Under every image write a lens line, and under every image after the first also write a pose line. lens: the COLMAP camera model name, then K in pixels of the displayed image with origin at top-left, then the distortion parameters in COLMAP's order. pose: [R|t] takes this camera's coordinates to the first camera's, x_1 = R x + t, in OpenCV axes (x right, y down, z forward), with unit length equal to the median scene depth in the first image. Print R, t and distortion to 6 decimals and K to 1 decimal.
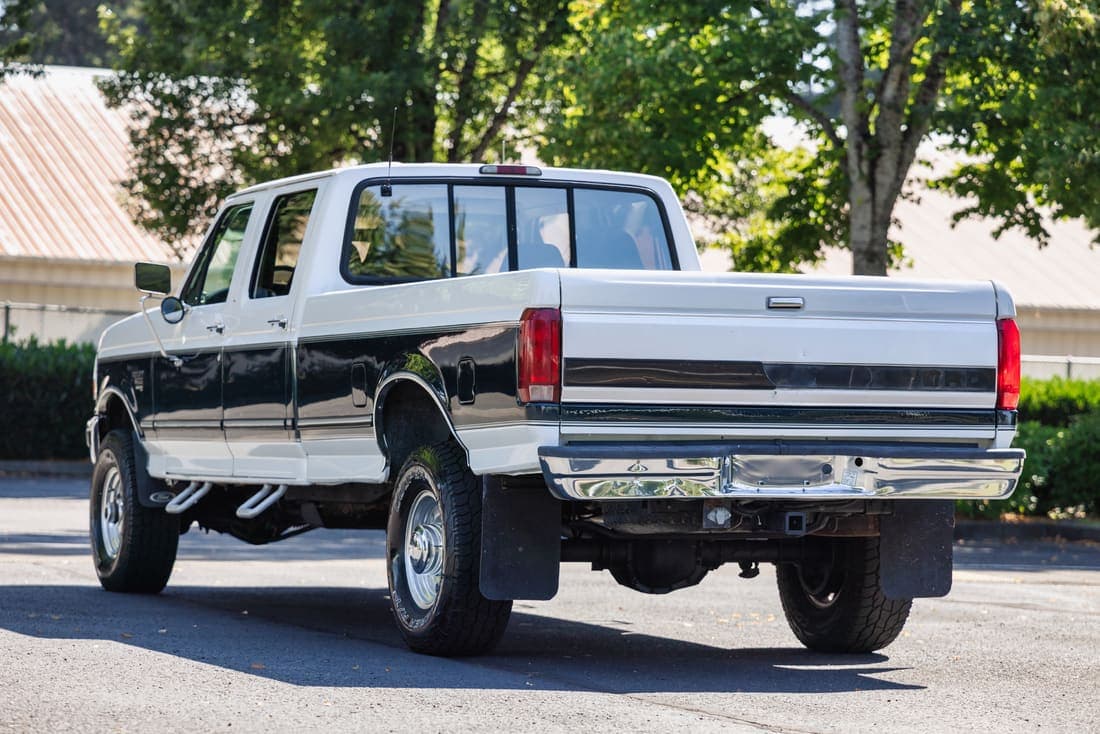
lens RADIAL K [[3478.3, 0, 550.0], [0, 3478.3, 367.0], [0, 0, 1]] dist [0.148352, -0.014535]
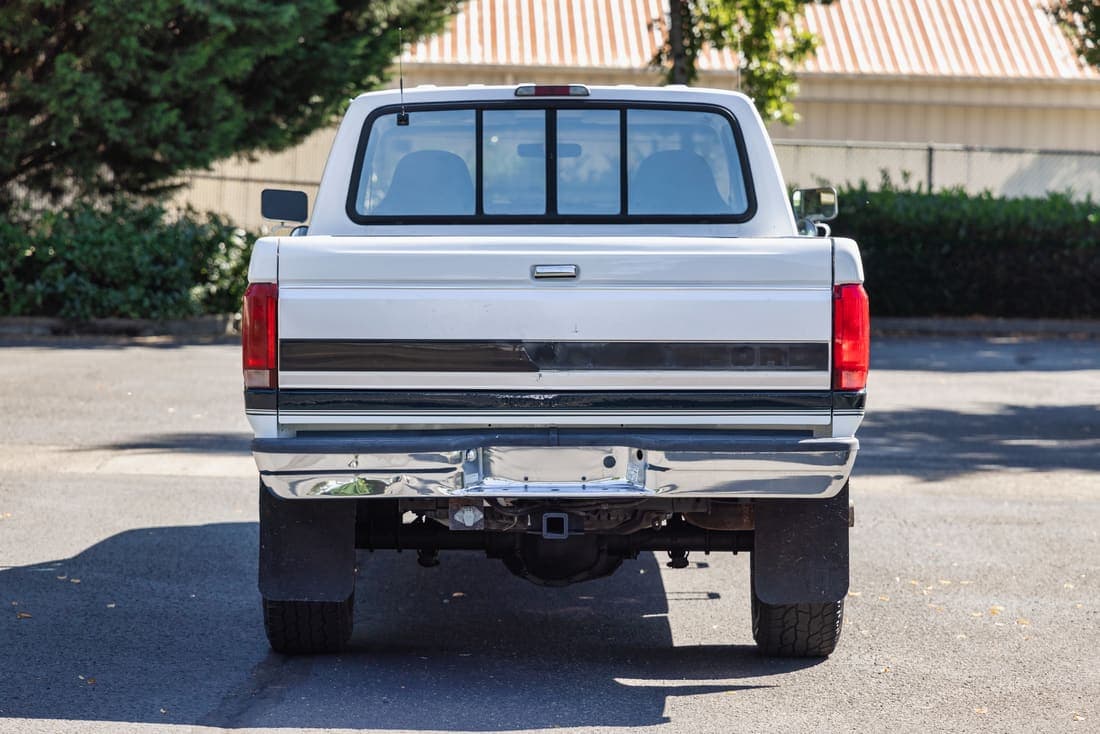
lens RADIAL K [[3703.7, 0, 550.0], [0, 3703.7, 367.0], [0, 0, 1]] dist [0.078943, -1.297070]
pose [[0.928555, 0.006798, -0.371133, 0.370383], [0.013772, 0.998513, 0.052746, -0.039252], [0.370939, -0.054089, 0.927081, 0.128450]]
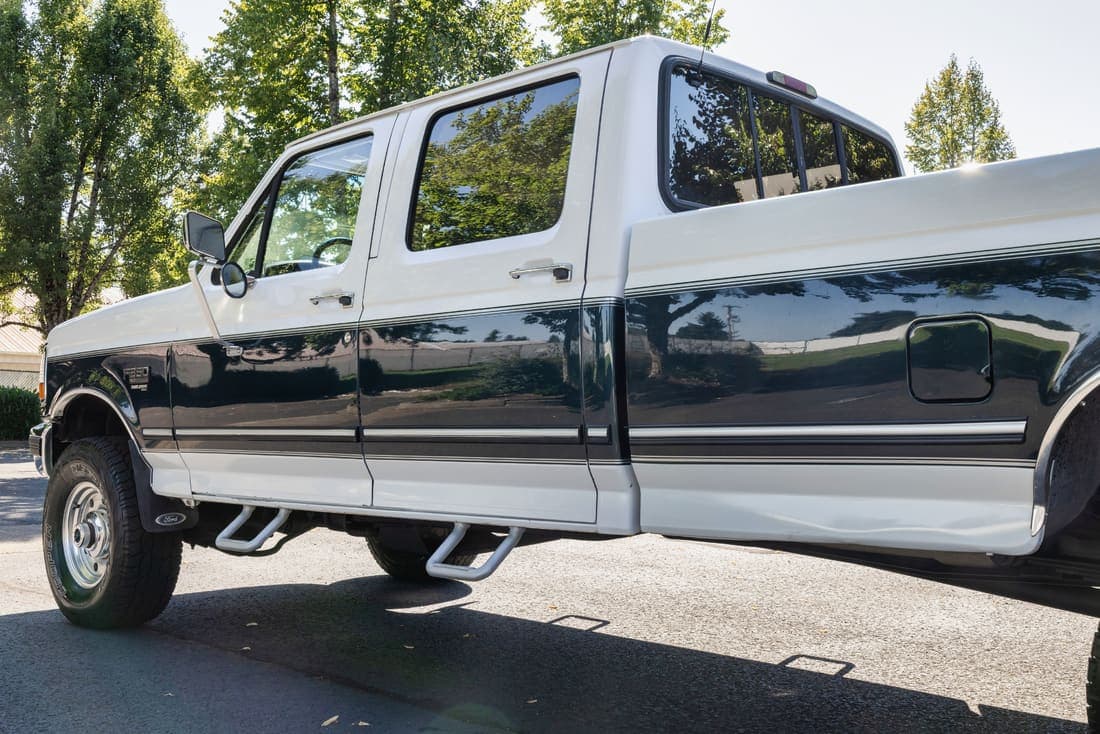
lens RADIAL K [[1103.4, 0, 550.0], [0, 1103.4, 367.0], [0, 0, 1]] dist [-0.012798, 0.012527]
pose [[0.901900, -0.002670, 0.431937, -0.173957], [0.011539, 0.999773, -0.017915, 0.008396], [-0.431791, 0.021141, 0.901726, 0.882554]]
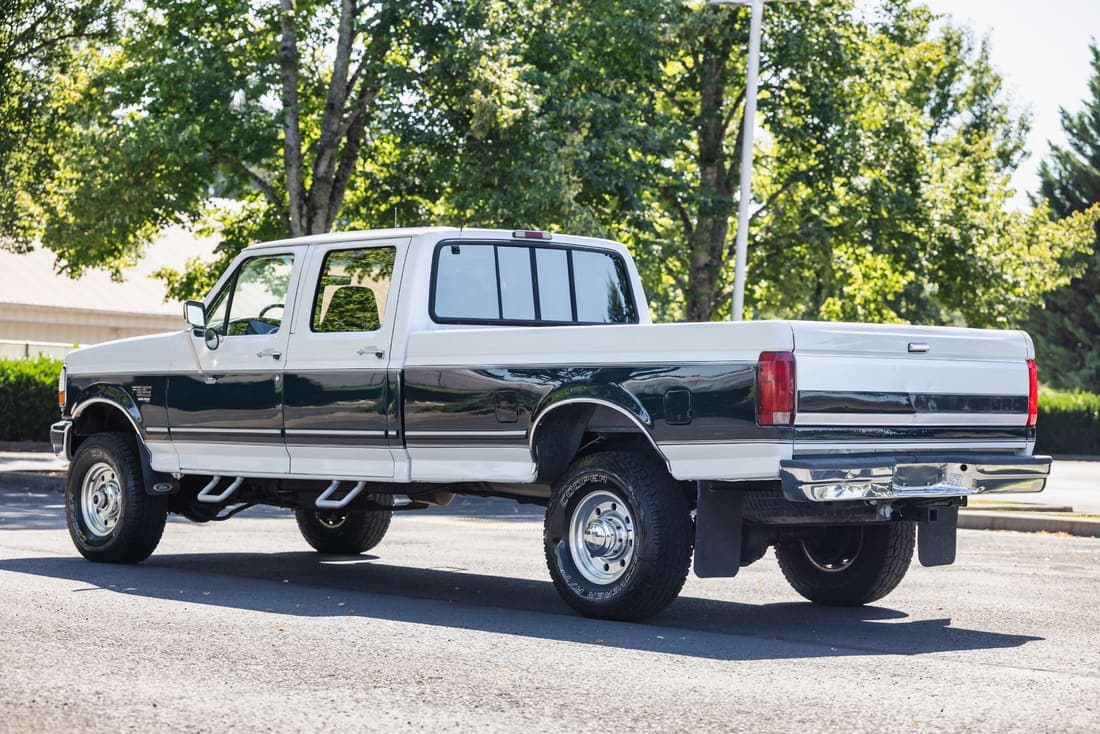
lens RADIAL K [[2418.4, 0, 550.0], [0, 2418.4, 367.0], [0, 0, 1]] dist [-0.007302, -0.391080]
pose [[0.936059, 0.004694, 0.351812, -0.347933], [-0.006805, 0.999965, 0.004764, -0.013154], [-0.351778, -0.006854, 0.936059, 0.174633]]
